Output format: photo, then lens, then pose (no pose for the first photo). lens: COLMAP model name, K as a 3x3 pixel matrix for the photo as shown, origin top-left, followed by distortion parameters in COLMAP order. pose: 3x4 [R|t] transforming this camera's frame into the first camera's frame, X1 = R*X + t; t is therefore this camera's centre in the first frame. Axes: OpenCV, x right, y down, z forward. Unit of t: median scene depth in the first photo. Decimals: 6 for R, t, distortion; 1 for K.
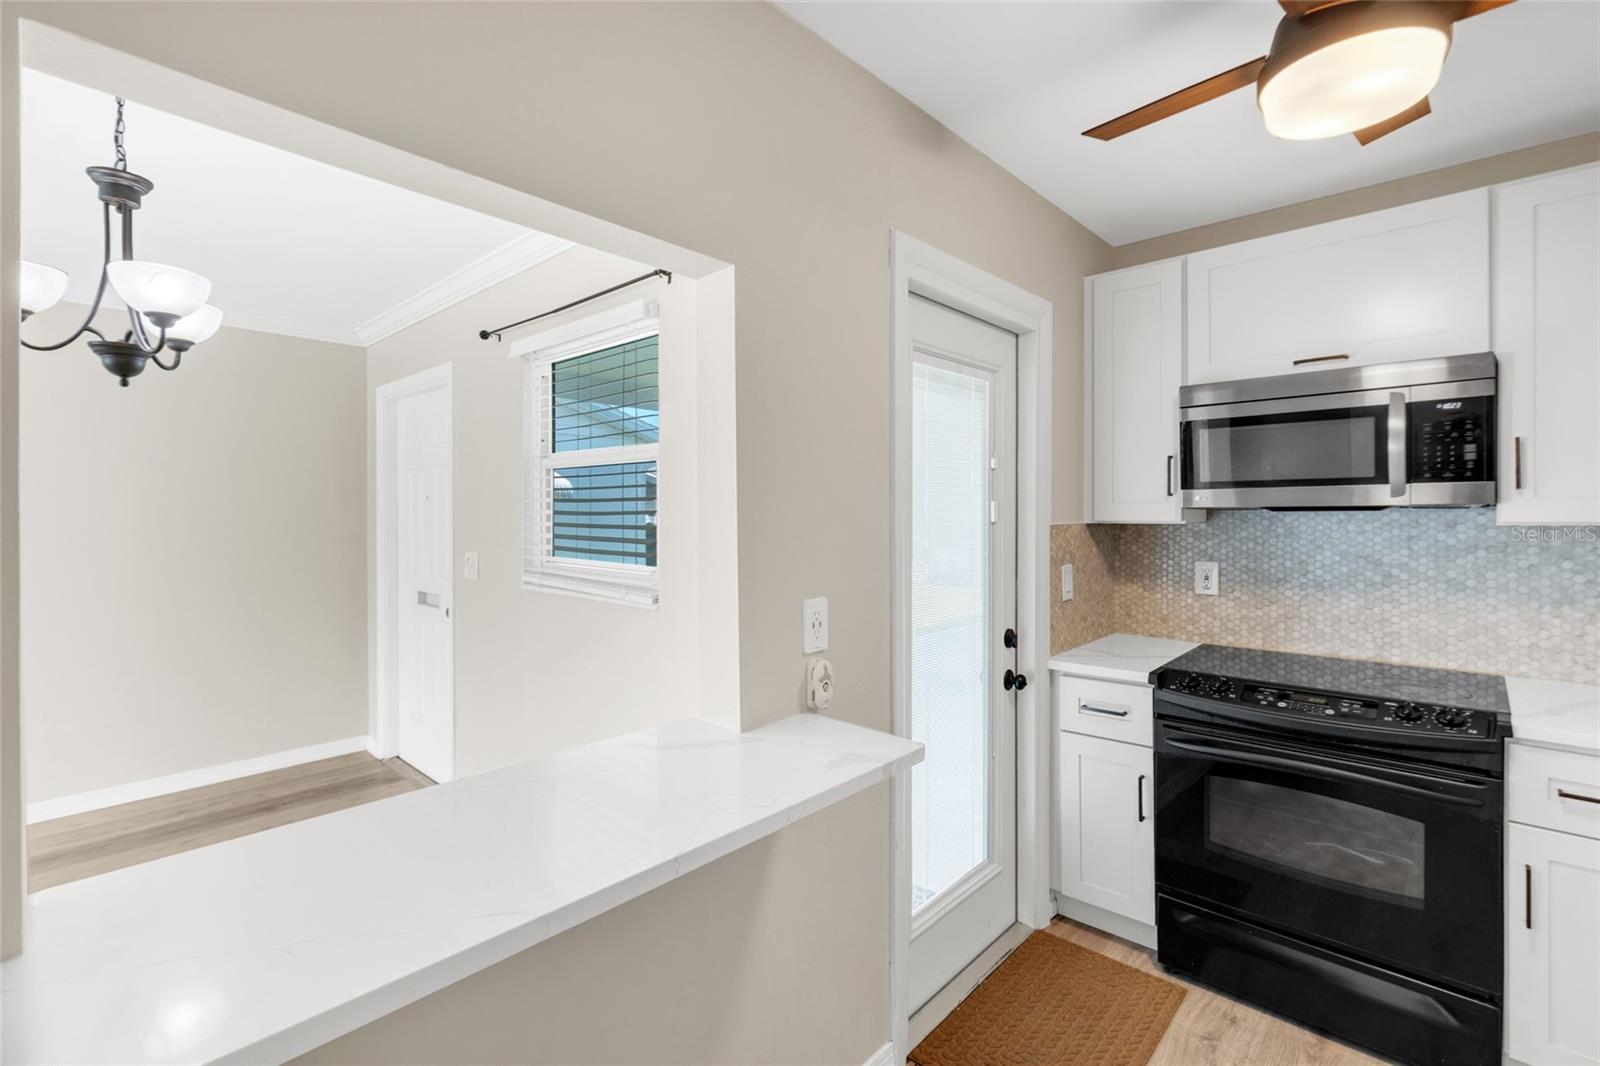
lens RADIAL K [[718.7, 0, 803.2], [0, 718.7, 518.5], [0, 0, 1]] dist [-0.009475, 0.004623]
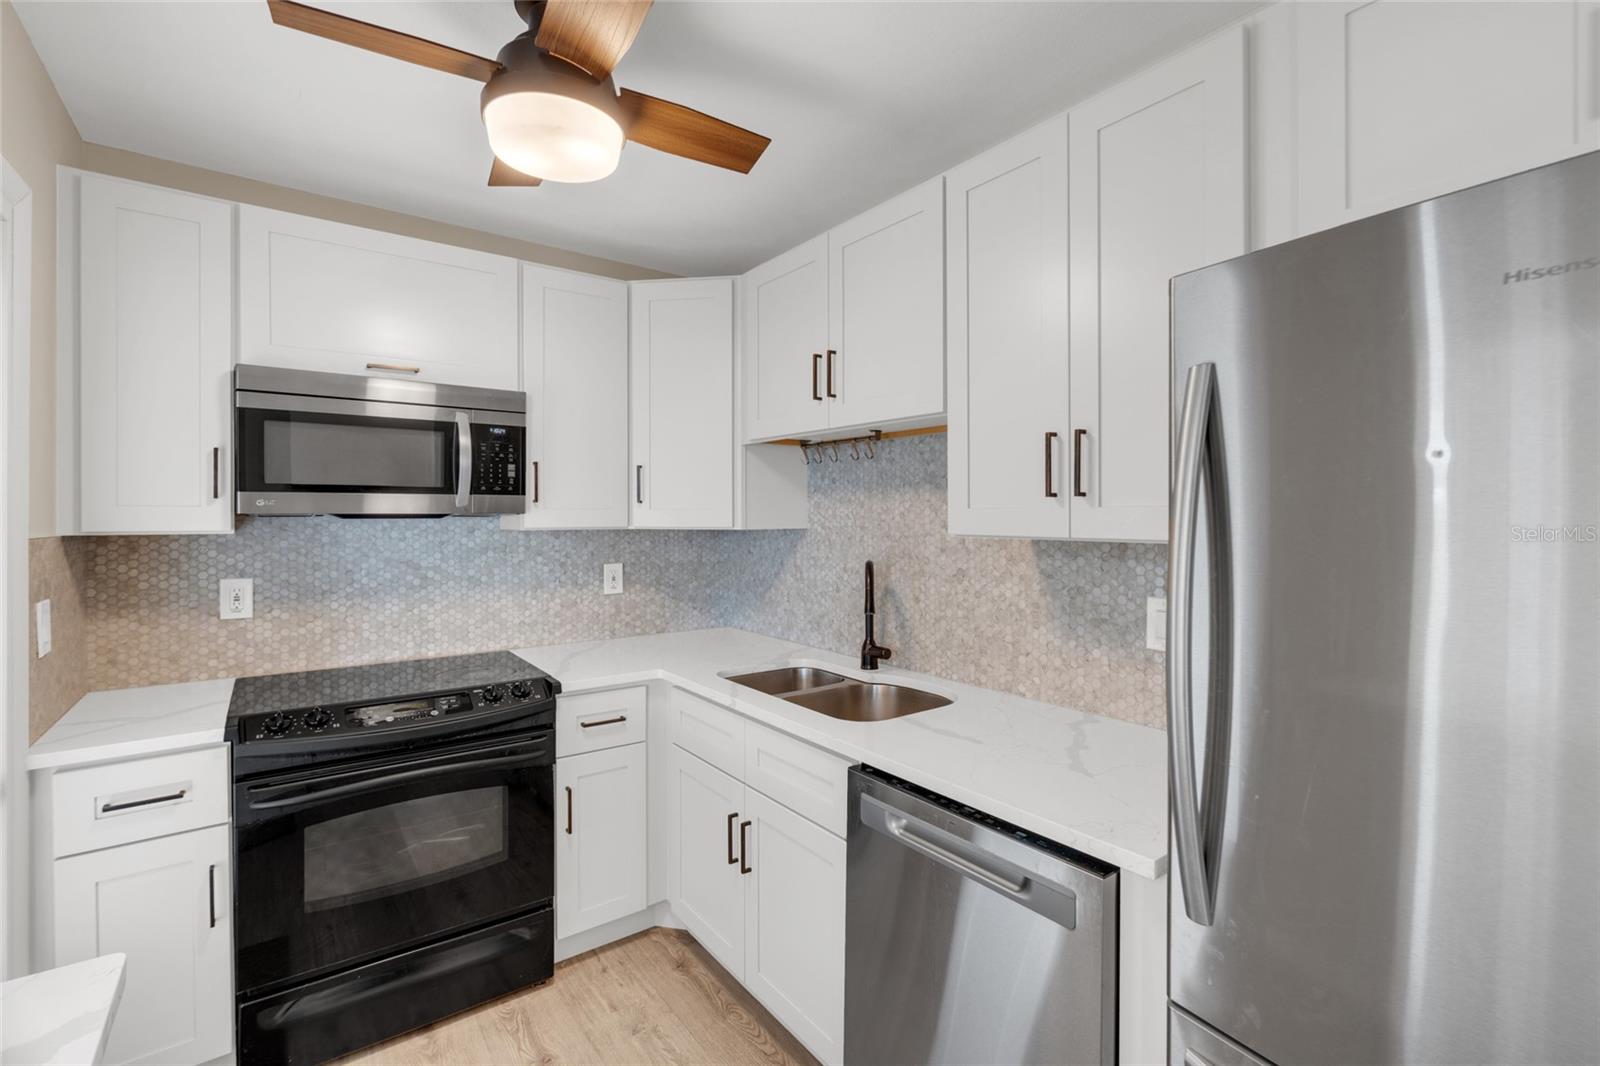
lens RADIAL K [[718.7, 0, 798.3], [0, 718.7, 523.6], [0, 0, 1]] dist [-0.009475, 0.004623]
pose [[0.189559, -0.004021, 0.981861, -0.158936], [0.006493, 0.999975, 0.002842, -0.002729], [-0.981848, 0.005837, 0.189581, 0.251636]]
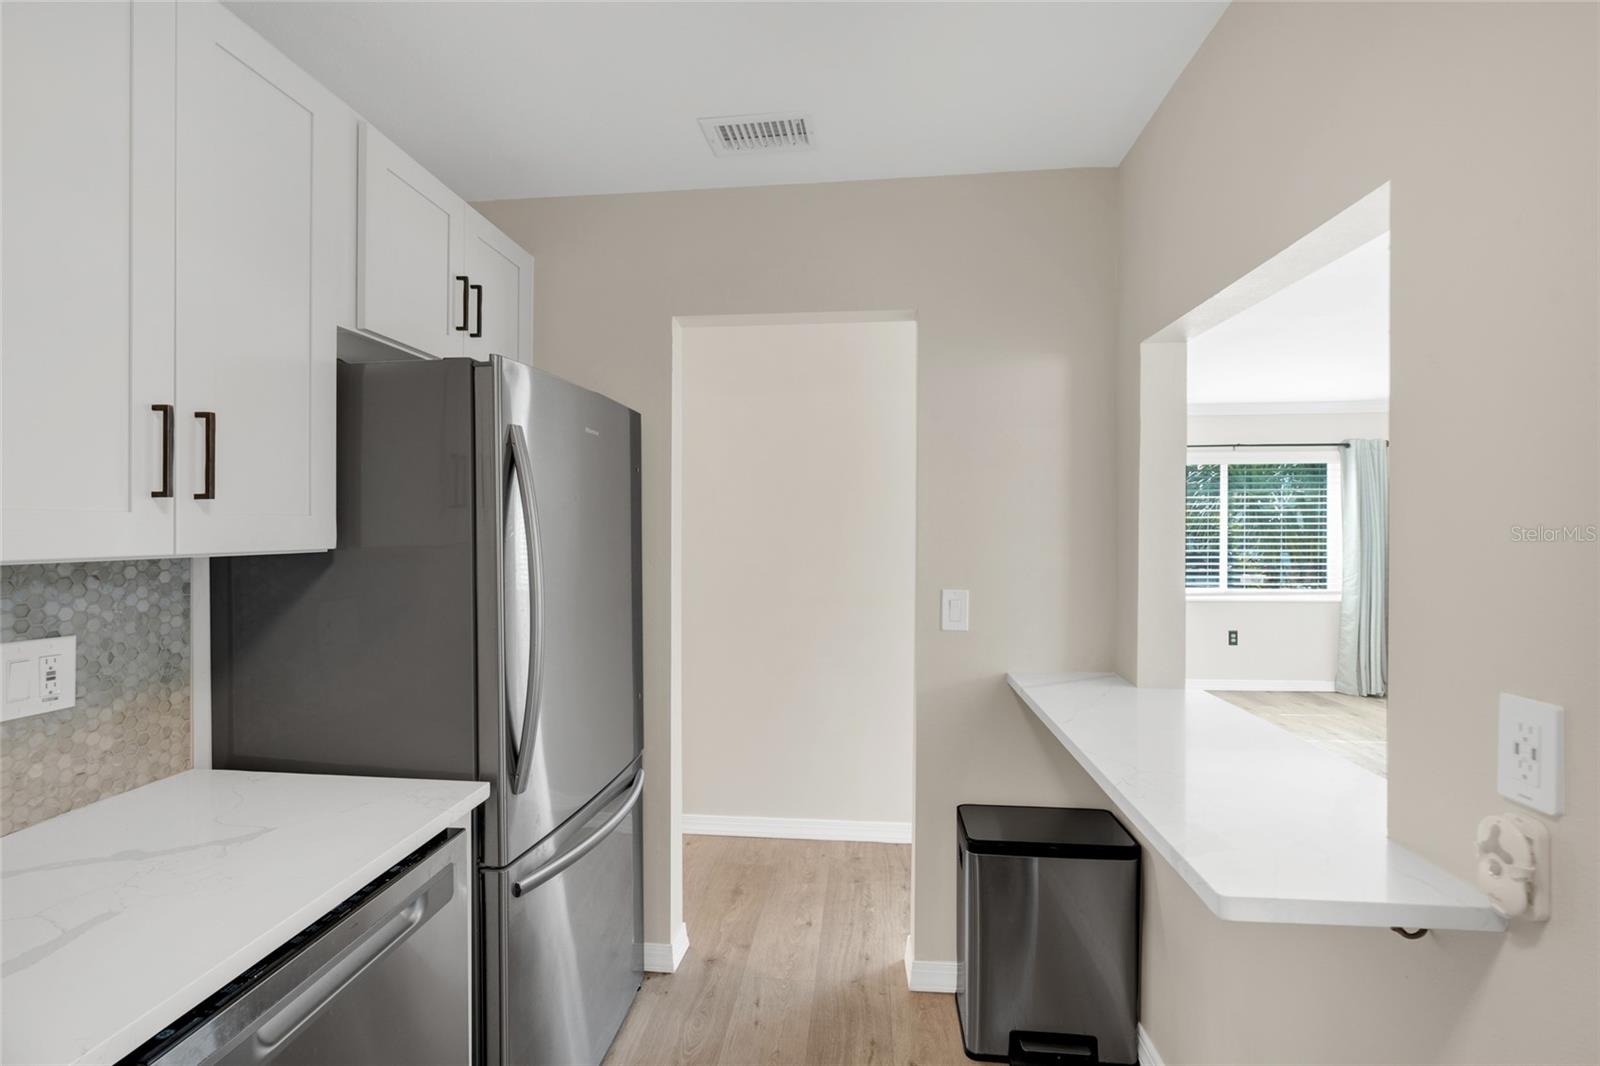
lens RADIAL K [[718.7, 0, 789.0], [0, 718.7, 540.6], [0, 0, 1]] dist [-0.009475, 0.004623]
pose [[-0.809455, 0.015325, -0.586982, 0.519826], [-0.000371, 0.999646, 0.026611, -0.009078], [0.587182, 0.021759, -0.809163, 0.789507]]
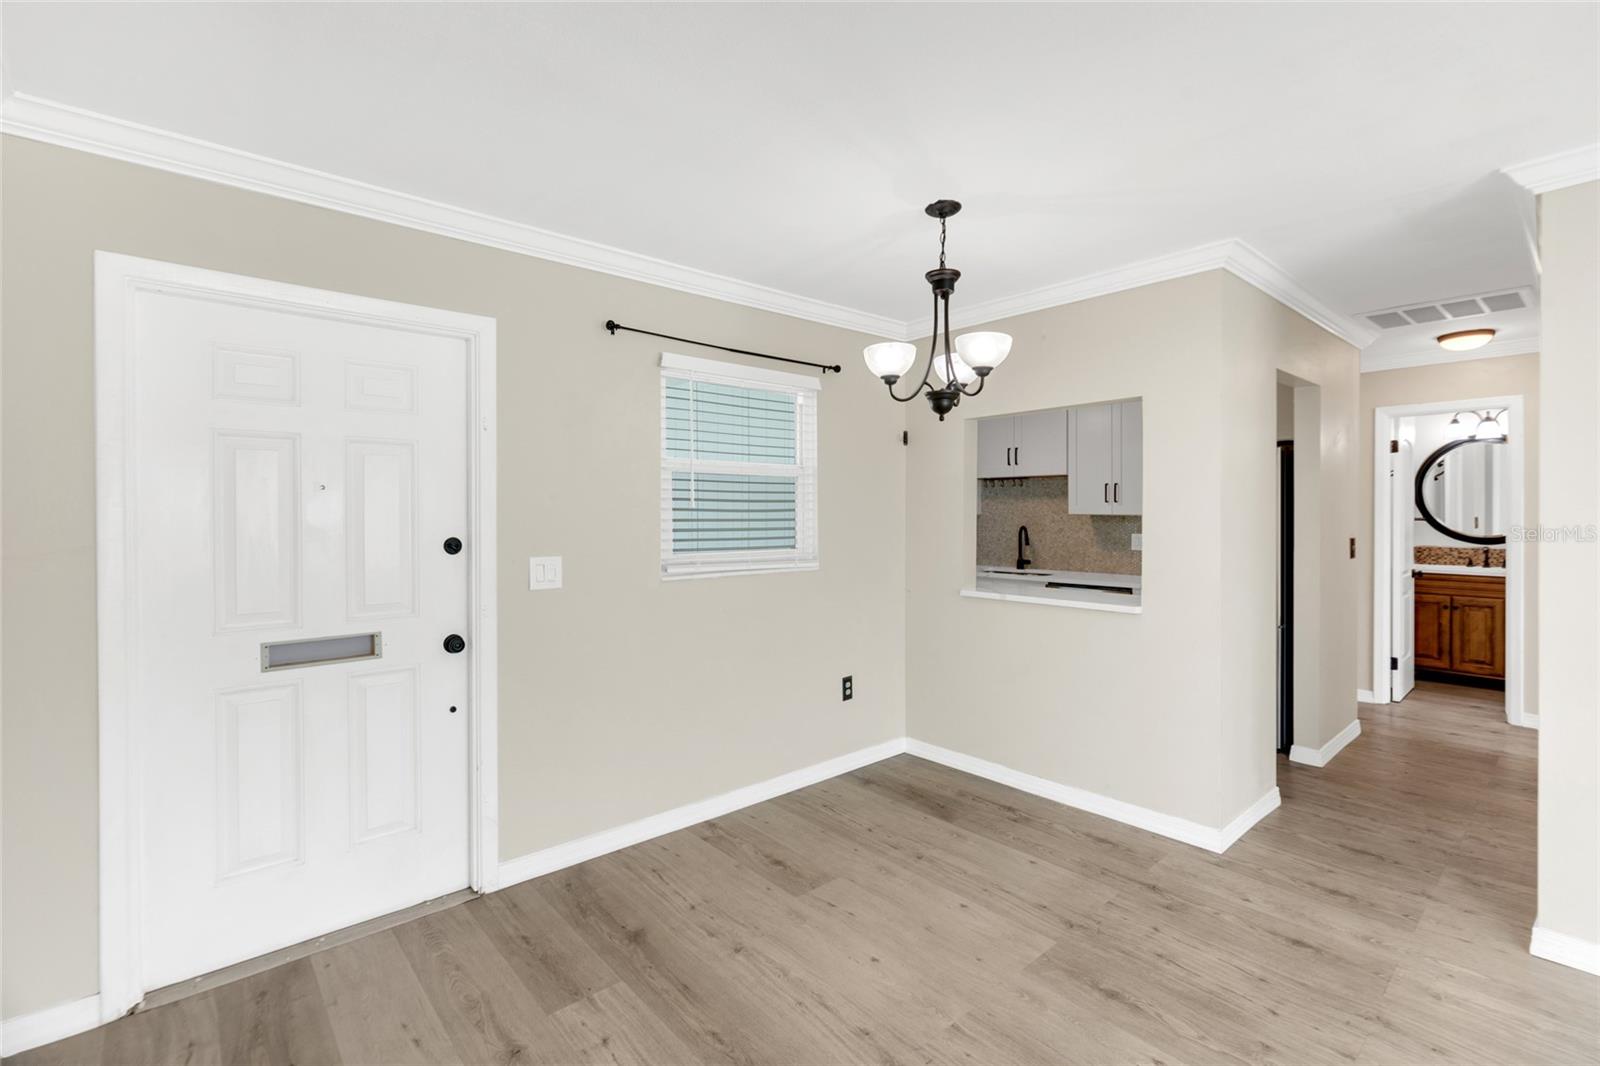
lens RADIAL K [[718.7, 0, 803.4], [0, 718.7, 520.9], [0, 0, 1]] dist [-0.009475, 0.004623]
pose [[0.102245, -0.010044, 0.994709, -1.919380], [0.014026, 0.999864, 0.008654, 0.000888], [-0.994660, 0.013067, 0.102372, 0.907862]]
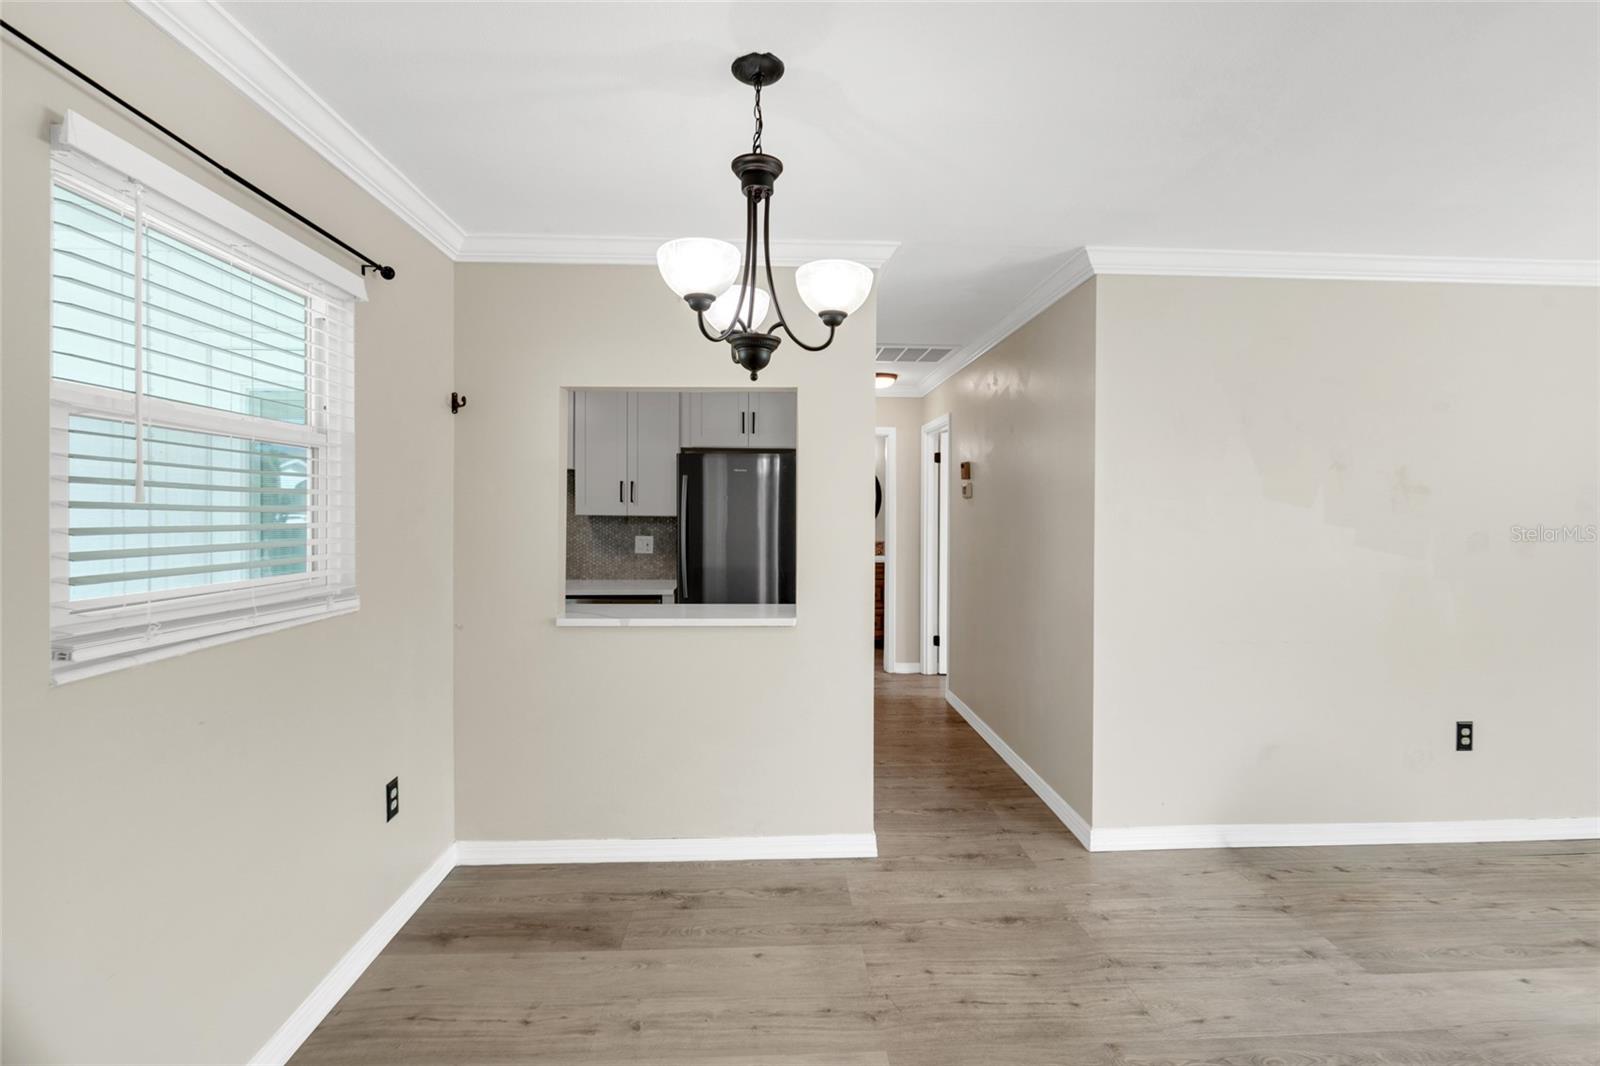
lens RADIAL K [[718.7, 0, 800.0], [0, 718.7, 520.3], [0, 0, 1]] dist [-0.009475, 0.004623]
pose [[-0.714602, -0.007864, 0.699487, -1.339287], [0.006942, 0.999808, 0.018332, -0.007419], [-0.699496, 0.017956, -0.714411, 1.326103]]
